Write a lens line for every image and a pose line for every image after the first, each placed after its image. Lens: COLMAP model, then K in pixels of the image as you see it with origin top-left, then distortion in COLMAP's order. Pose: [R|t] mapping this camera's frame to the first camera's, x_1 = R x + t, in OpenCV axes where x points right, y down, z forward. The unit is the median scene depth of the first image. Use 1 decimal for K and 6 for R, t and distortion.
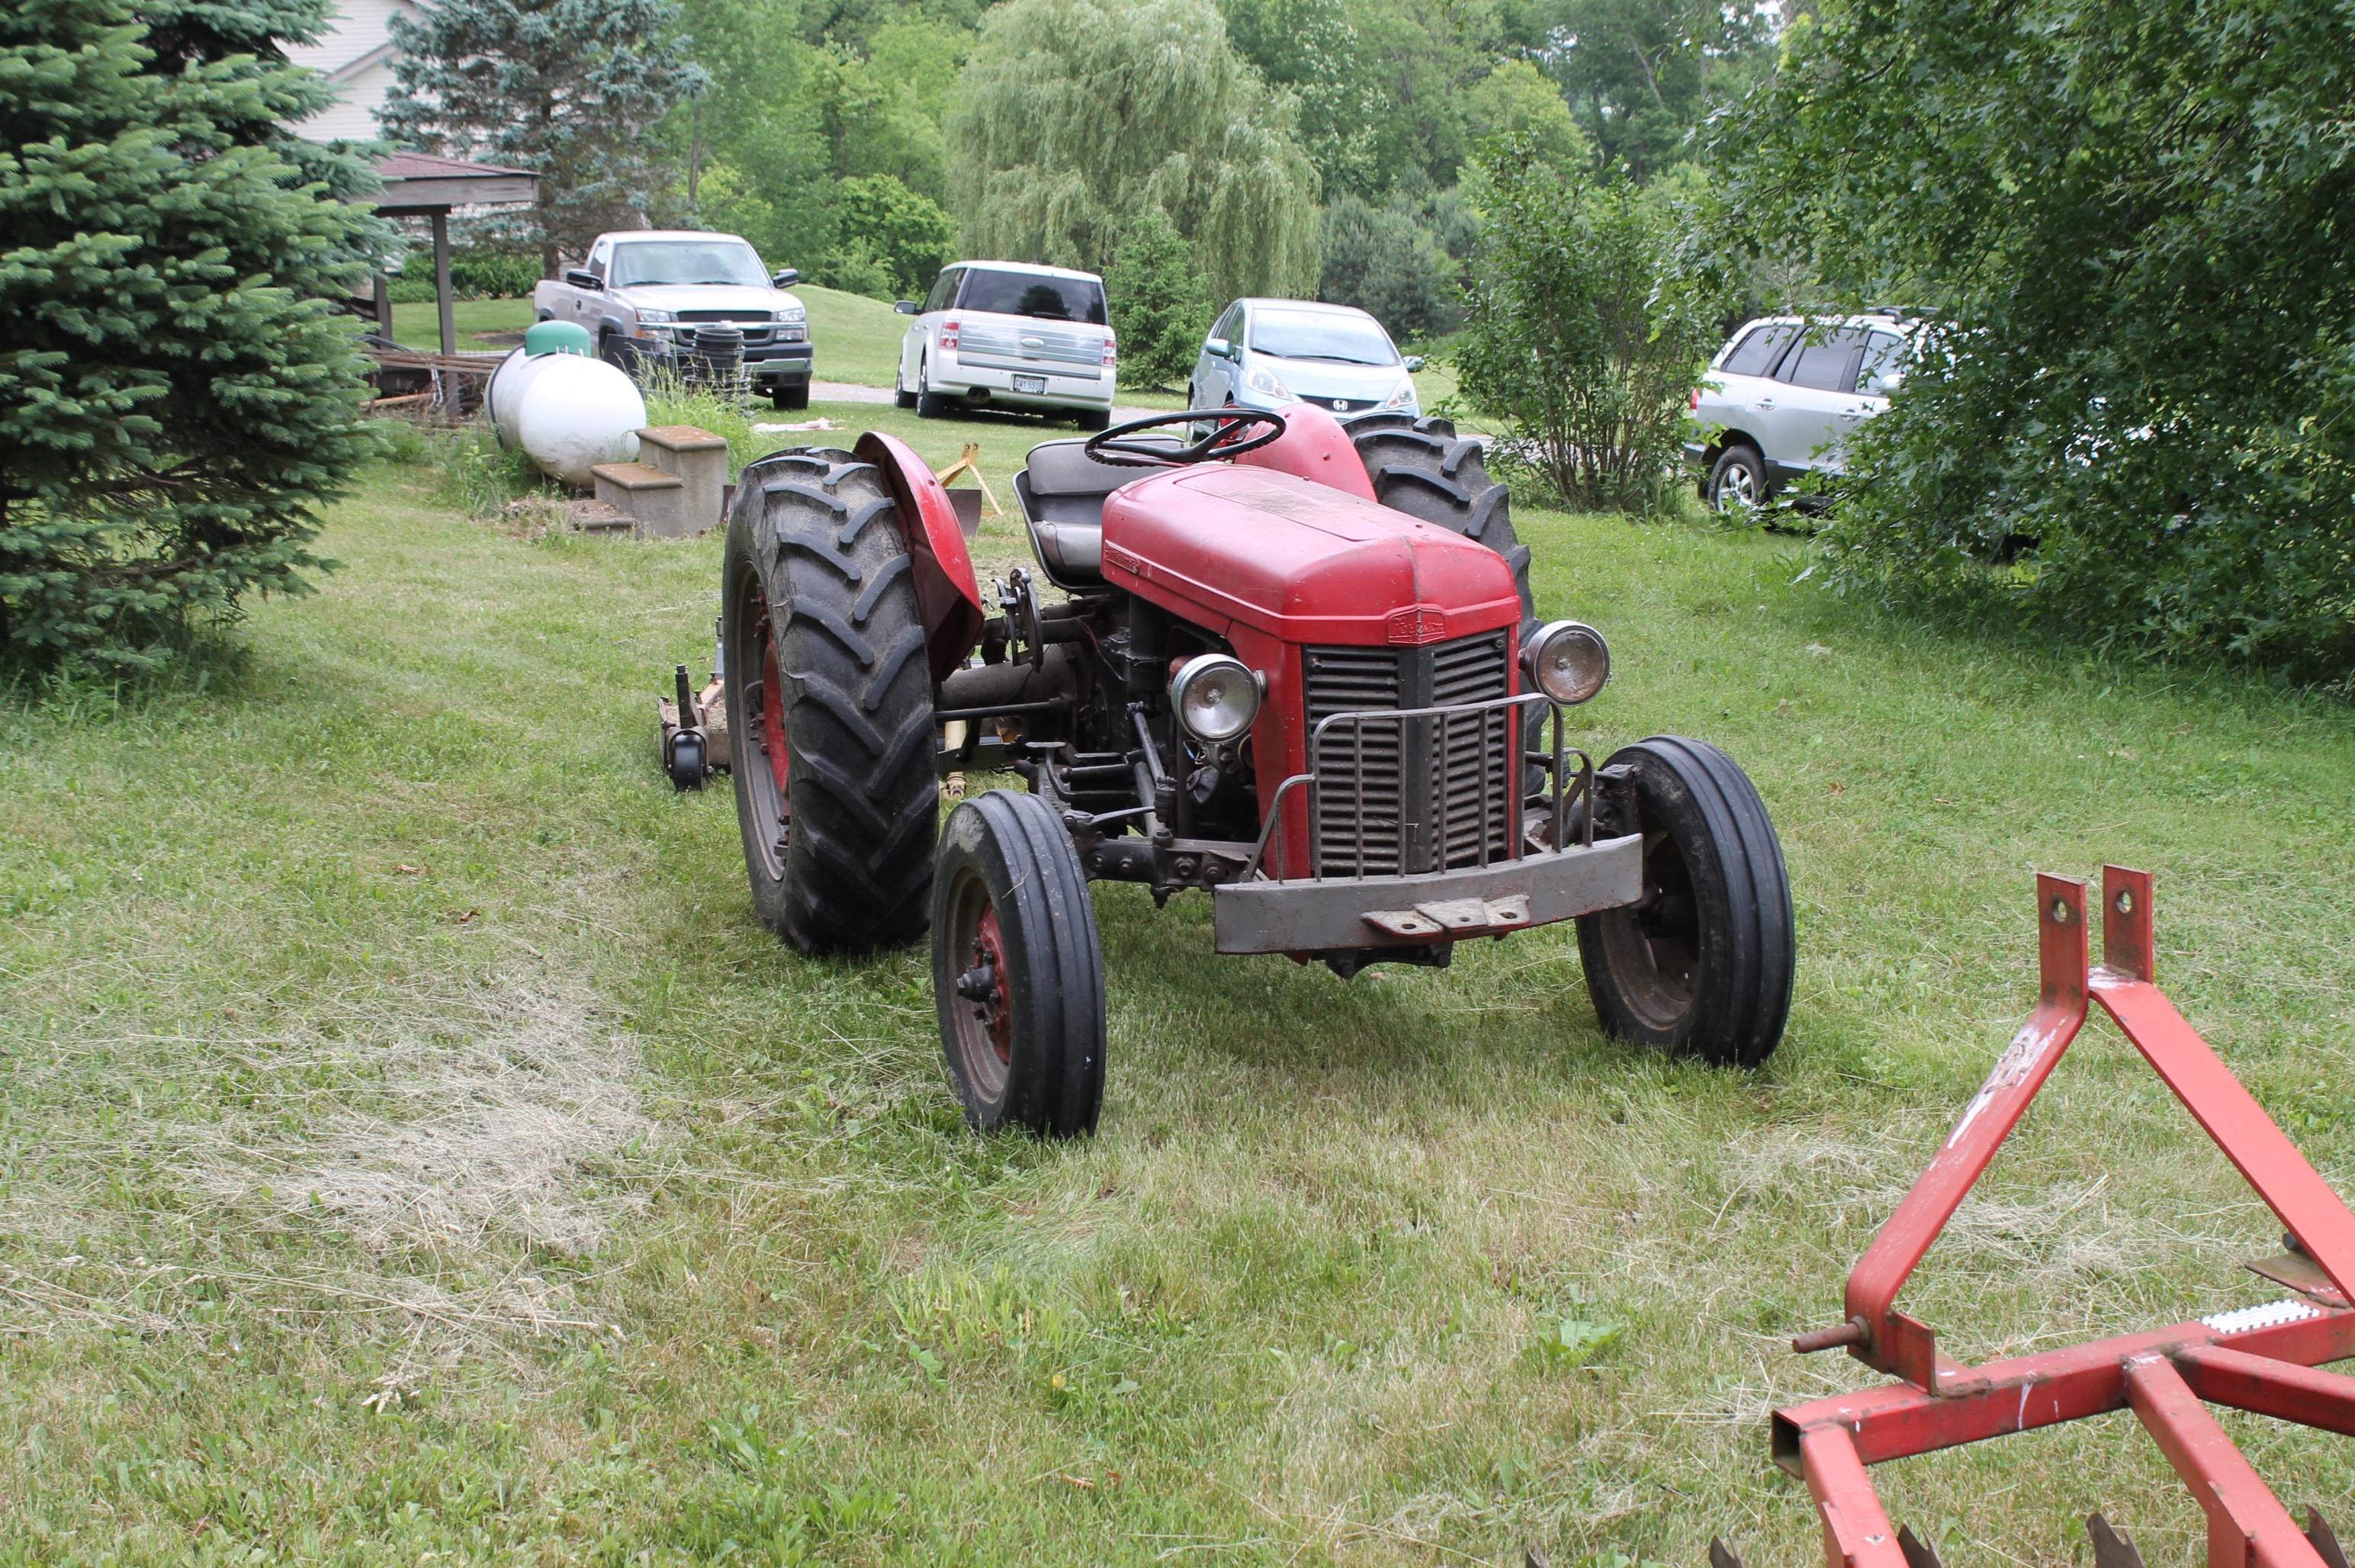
lens RADIAL K [[3022.8, 0, 1178.9], [0, 3022.8, 788.0], [0, 0, 1]] dist [-0.104690, 0.000000]
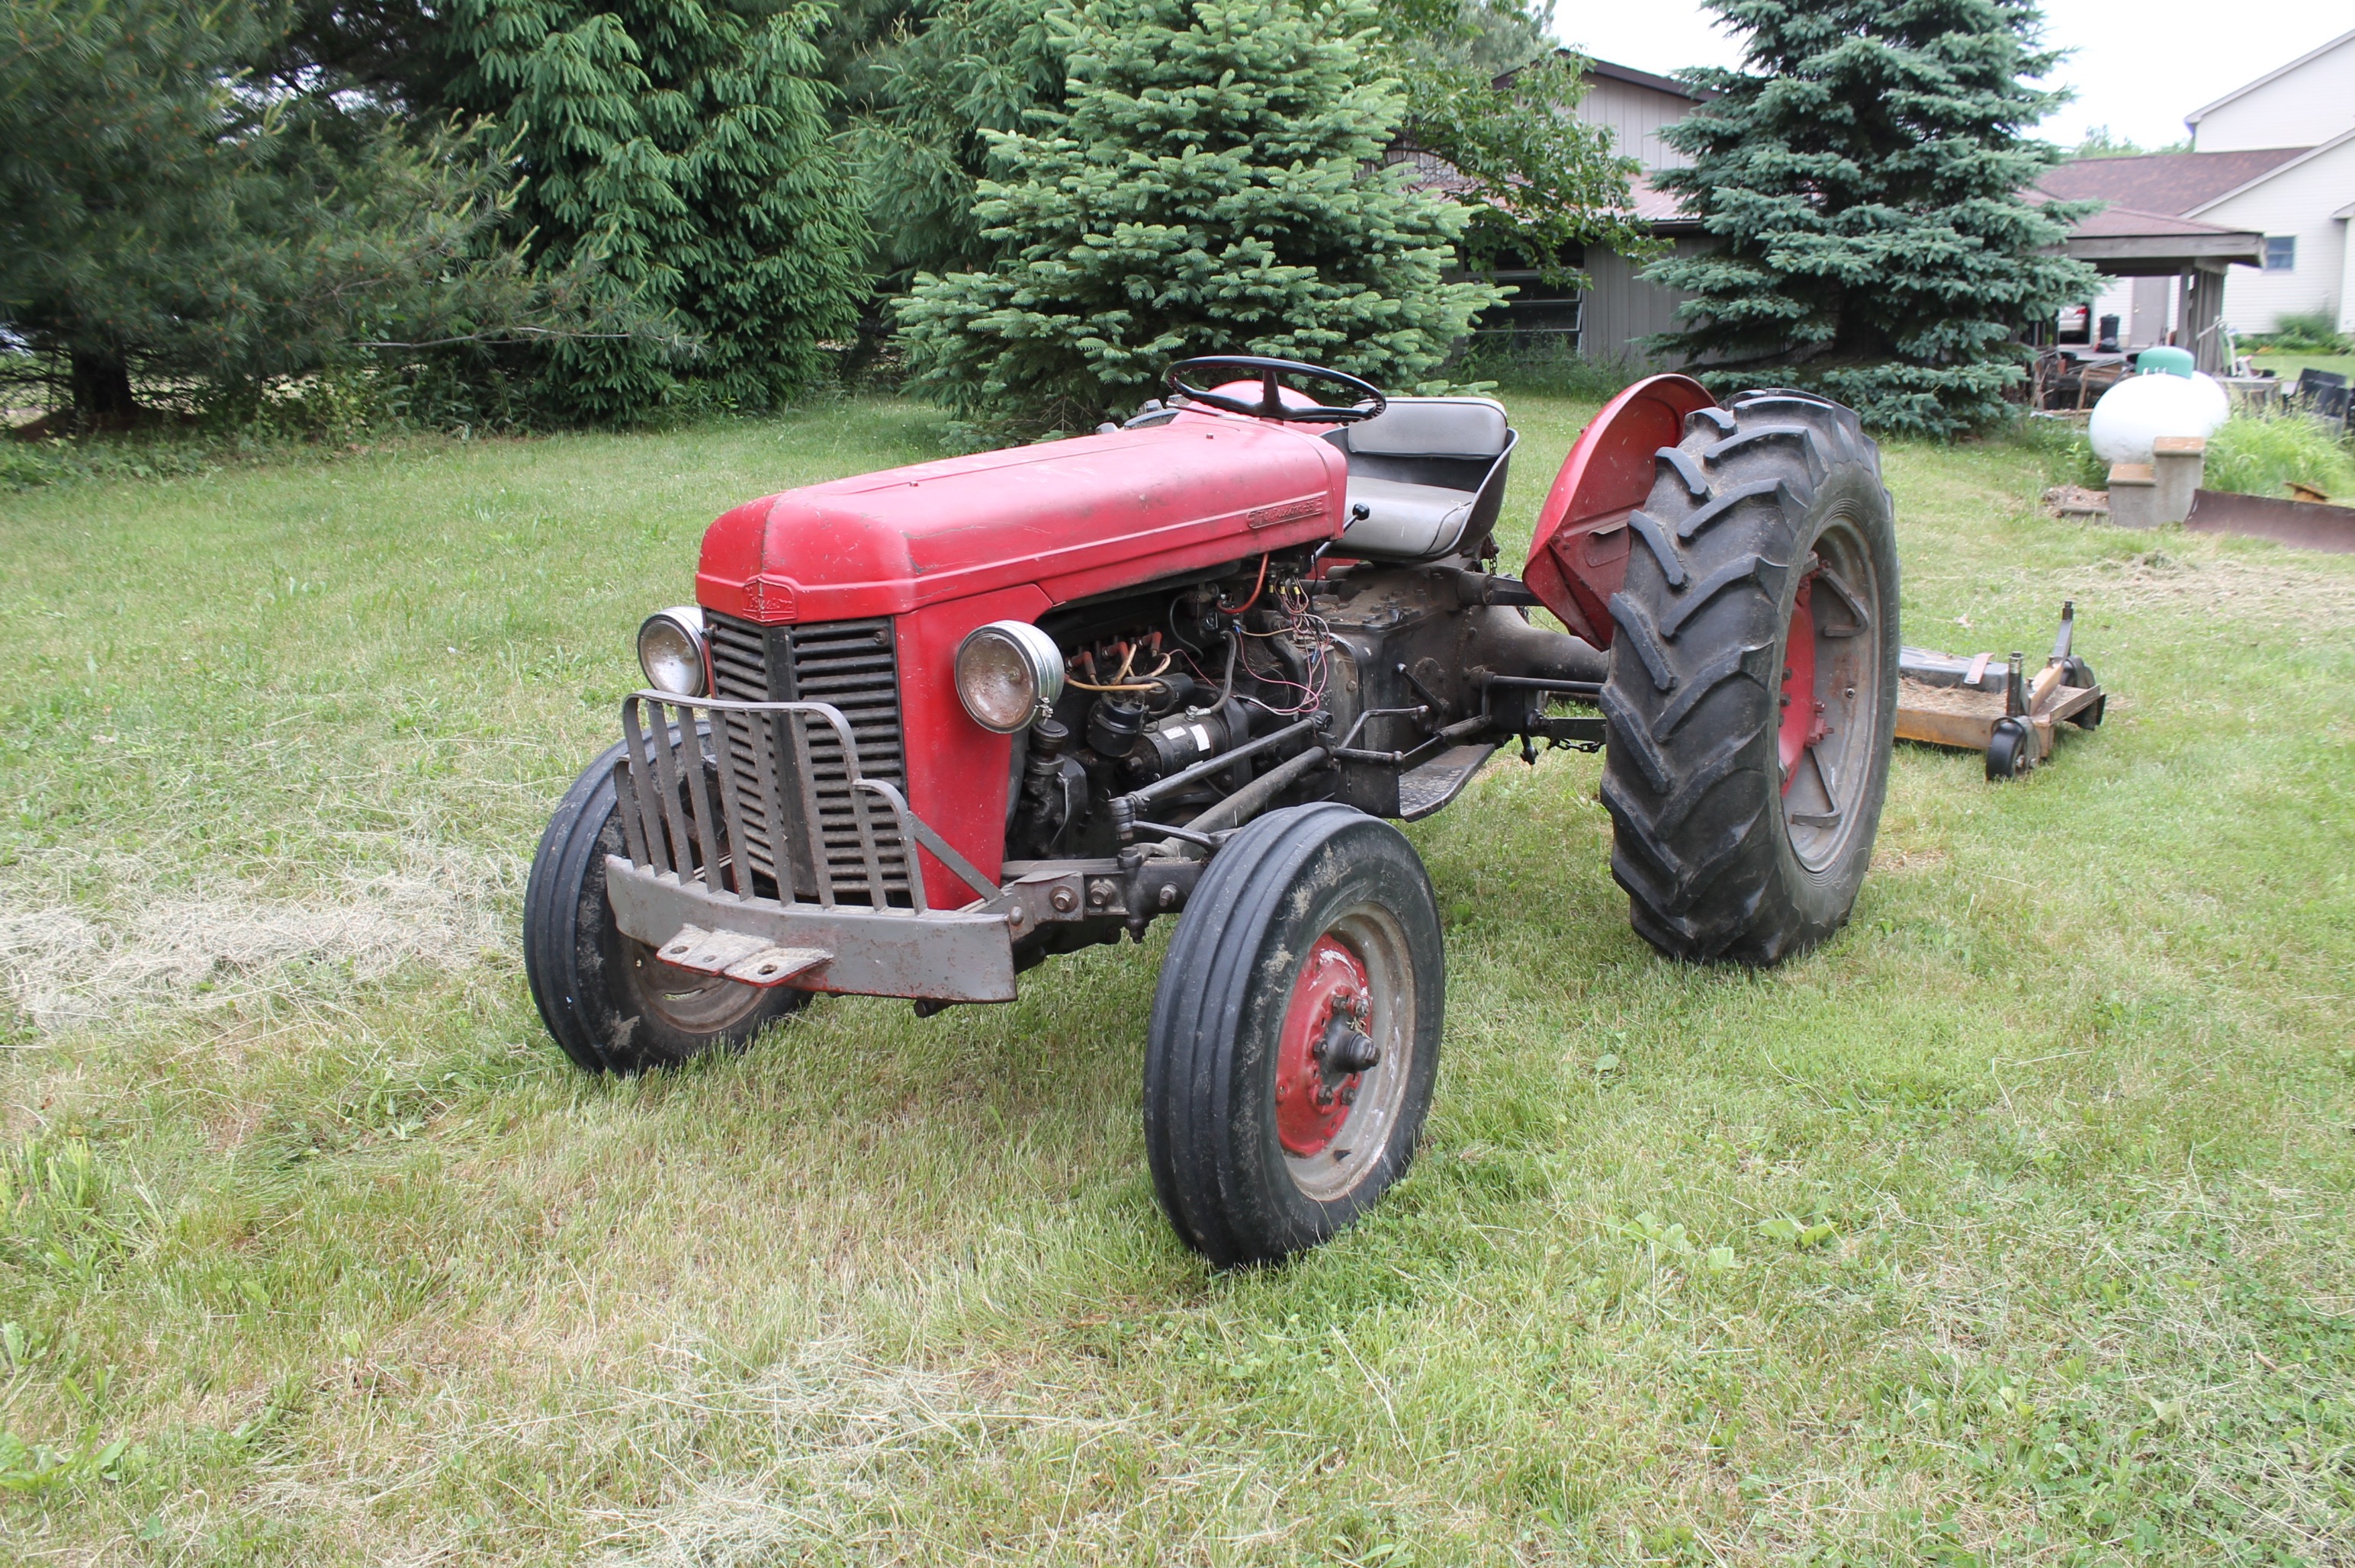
lens RADIAL K [[1963.3, 0, 1185.0], [0, 1963.3, 792.2], [0, 0, 1]] dist [-0.165975, 0.138652]
pose [[0.634953, 0.191234, -0.748508, 0.340520], [-0.139392, 0.981336, 0.132474, -0.053888], [0.759872, 0.020221, 0.649758, 0.453859]]
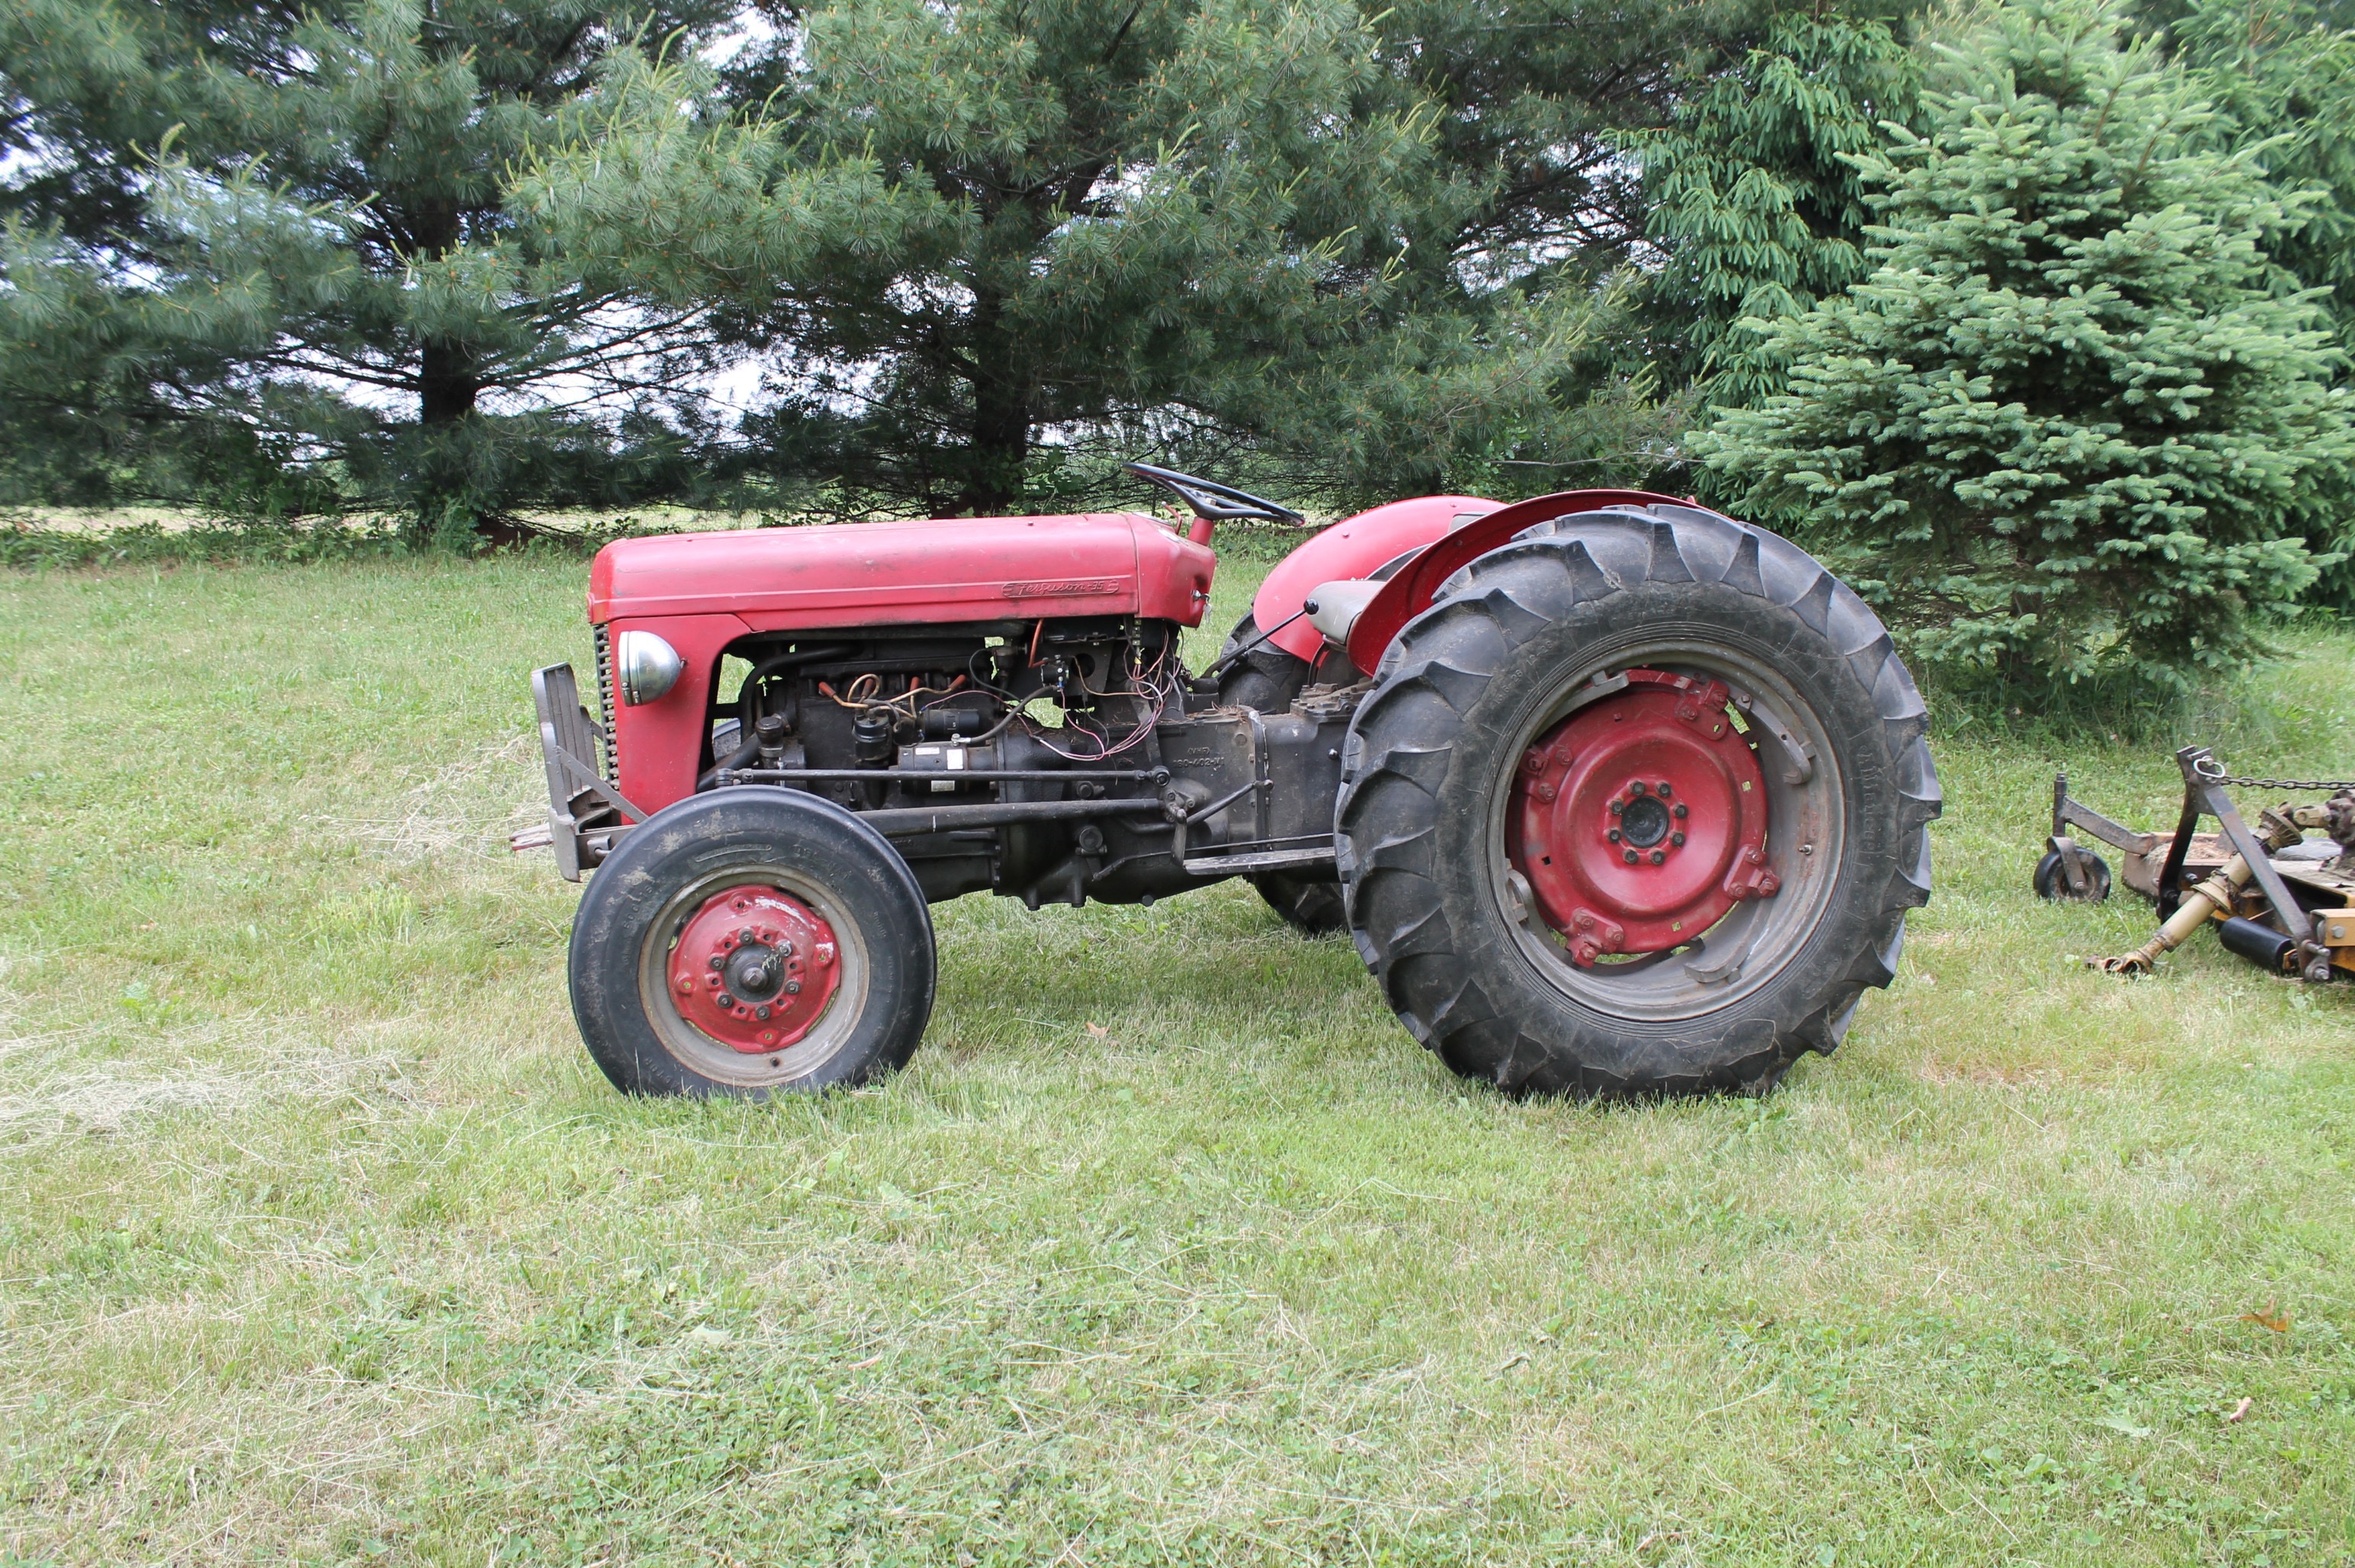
lens RADIAL K [[1963.3, 0, 1207.0], [0, 1963.3, 865.2], [0, 0, 1]] dist [-0.165975, 0.138652]
pose [[-0.094885, 0.212382, -0.972569, 0.520911], [-0.184462, 0.956307, 0.226827, -0.110239], [0.978249, 0.200925, -0.051563, 0.802987]]
